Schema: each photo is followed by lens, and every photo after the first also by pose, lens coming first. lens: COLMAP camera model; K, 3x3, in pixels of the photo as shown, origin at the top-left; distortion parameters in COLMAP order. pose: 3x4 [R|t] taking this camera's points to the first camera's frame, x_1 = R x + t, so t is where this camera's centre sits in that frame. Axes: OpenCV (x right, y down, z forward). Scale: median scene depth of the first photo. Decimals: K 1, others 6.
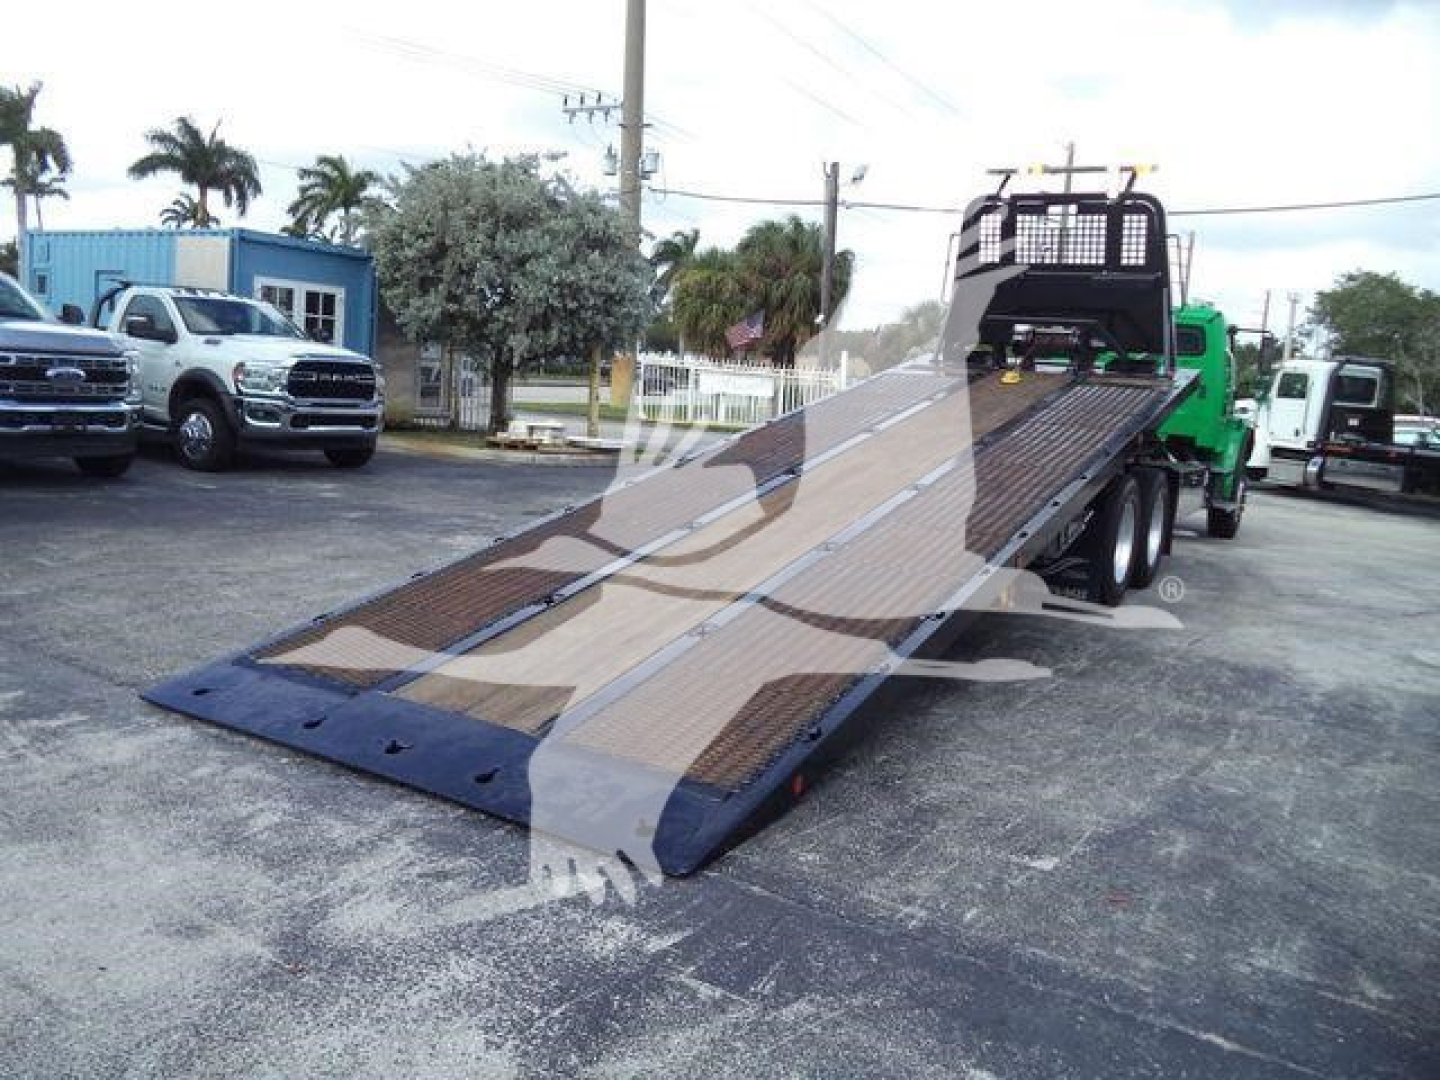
lens RADIAL K [[1168.7, 0, 723.6], [0, 1168.7, 542.1], [0, 0, 1]] dist [-0.026927, -0.001939]
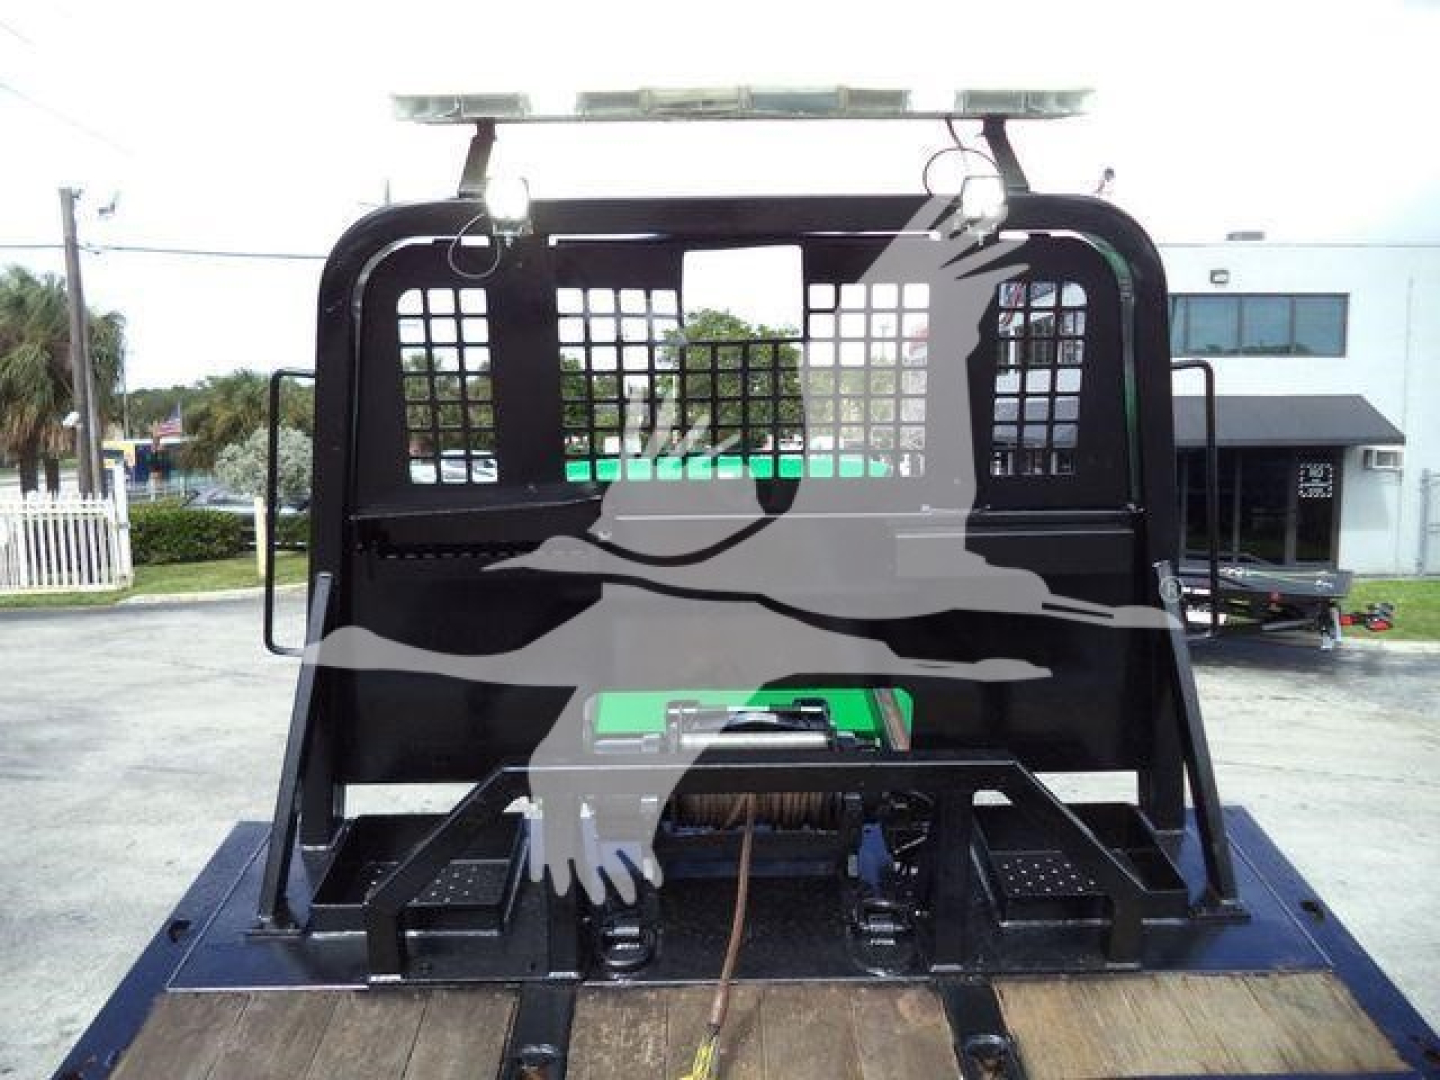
lens RADIAL K [[1168.7, 0, 721.0], [0, 1168.7, 544.2], [0, 0, 1]] dist [-0.026927, -0.001939]
pose [[0.849439, -0.131289, 0.511093, 0.129679], [0.147151, 0.989068, 0.009504, -0.192409], [-0.506754, 0.067135, 0.859473, 0.663568]]
